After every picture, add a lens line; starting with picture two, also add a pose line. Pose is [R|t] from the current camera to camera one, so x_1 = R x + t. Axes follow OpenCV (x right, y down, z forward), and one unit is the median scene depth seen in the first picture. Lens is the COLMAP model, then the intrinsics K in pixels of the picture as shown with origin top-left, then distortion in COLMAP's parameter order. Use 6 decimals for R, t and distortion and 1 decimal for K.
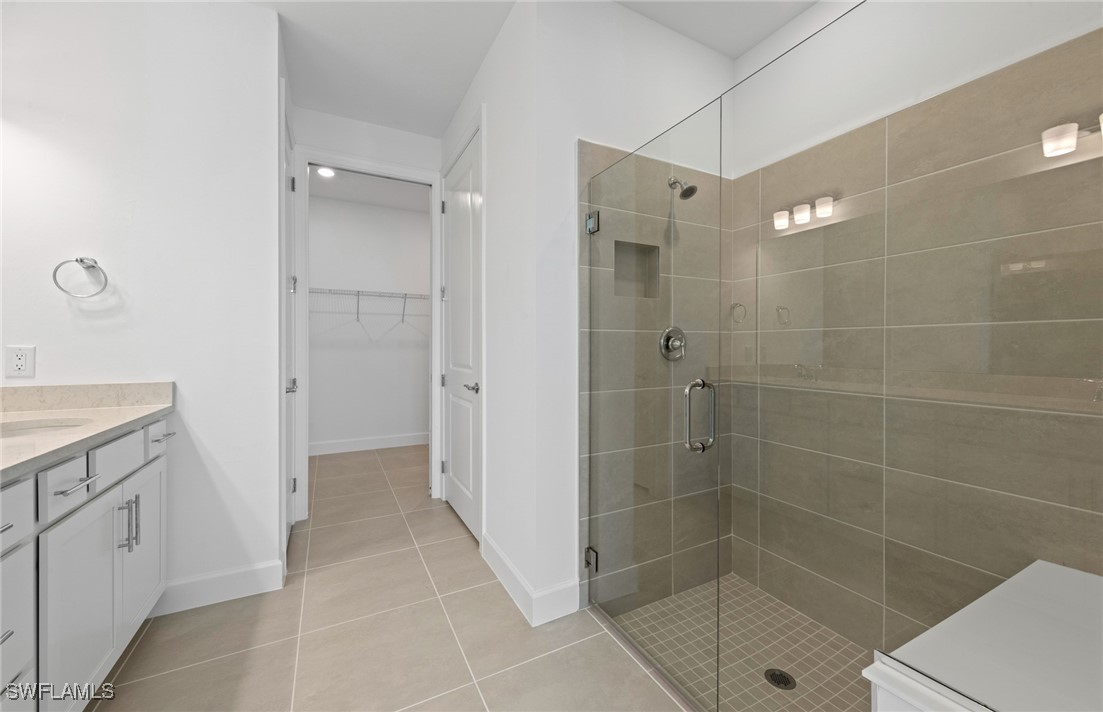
lens RADIAL K [[420.9, 0, 555.0], [0, 420.9, 349.8], [0, 0, 1]] dist [0.000969, 0.000625]
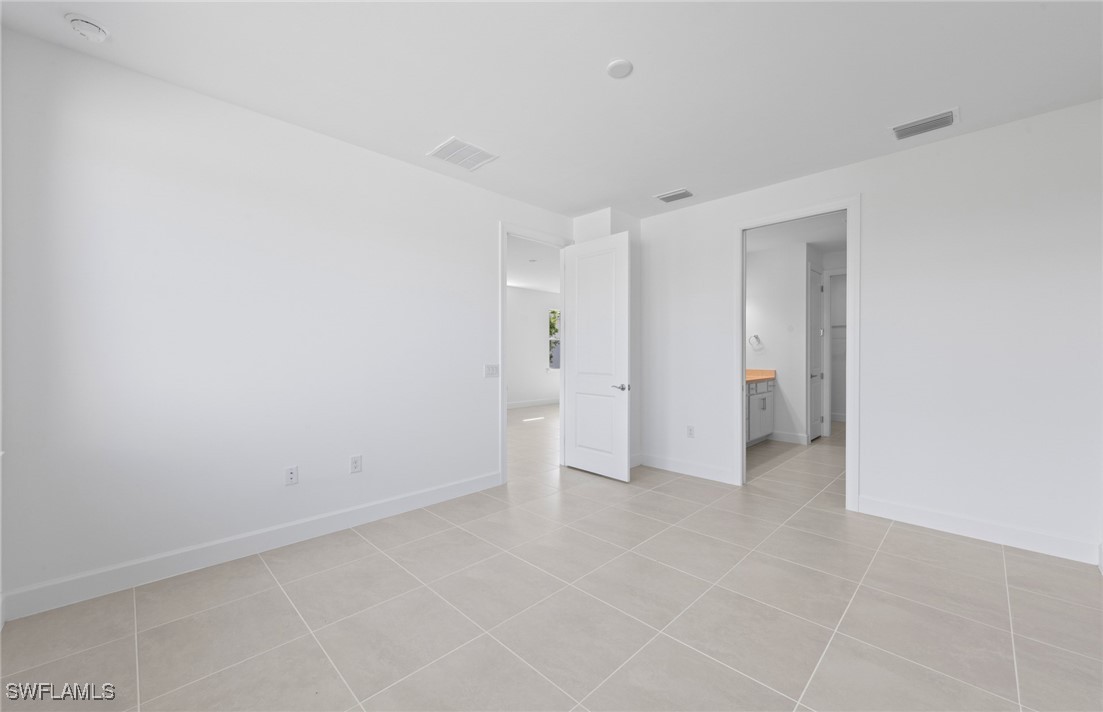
lens RADIAL K [[420.9, 0, 548.1], [0, 420.9, 361.3], [0, 0, 1]] dist [0.000969, 0.000625]
pose [[0.276762, 0.007716, -0.960908, 1.351001], [-0.006464, 0.999960, 0.006168, -0.000443], [0.960917, 0.004504, 0.276801, -1.237936]]
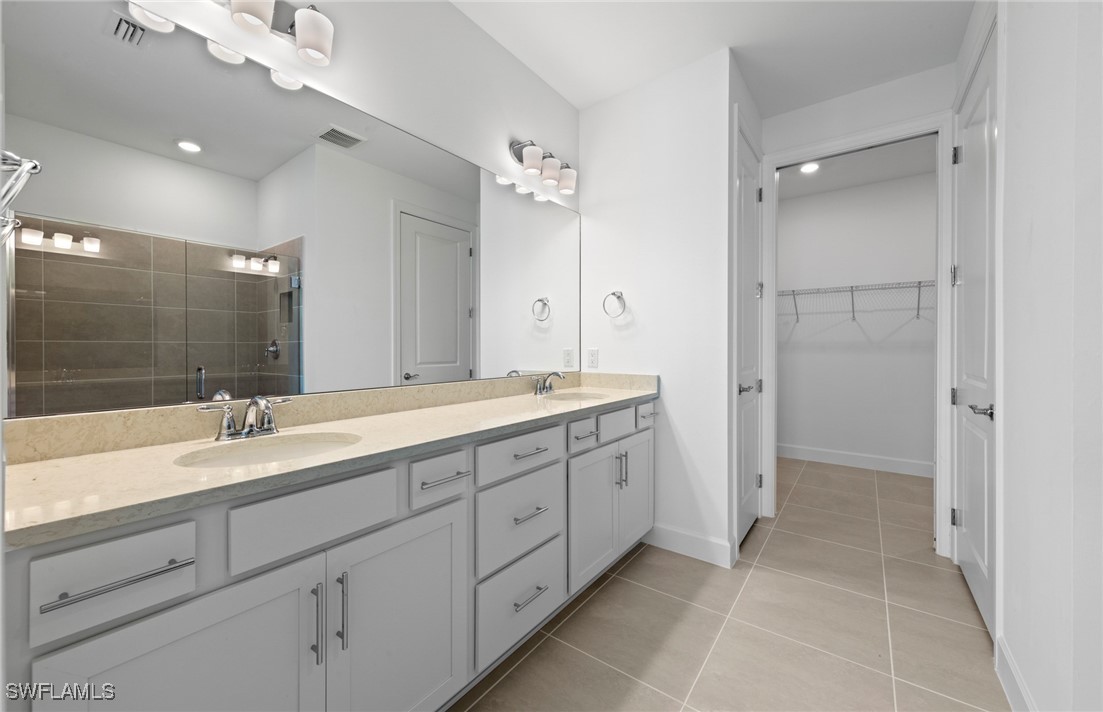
lens RADIAL K [[420.9, 0, 549.6], [0, 420.9, 351.0], [0, 0, 1]] dist [0.000969, 0.000625]
pose [[0.421988, 0.006232, -0.906580, 0.126328], [-0.008146, 0.999962, 0.003082, -0.002121], [0.906565, 0.006085, 0.422022, 0.090984]]
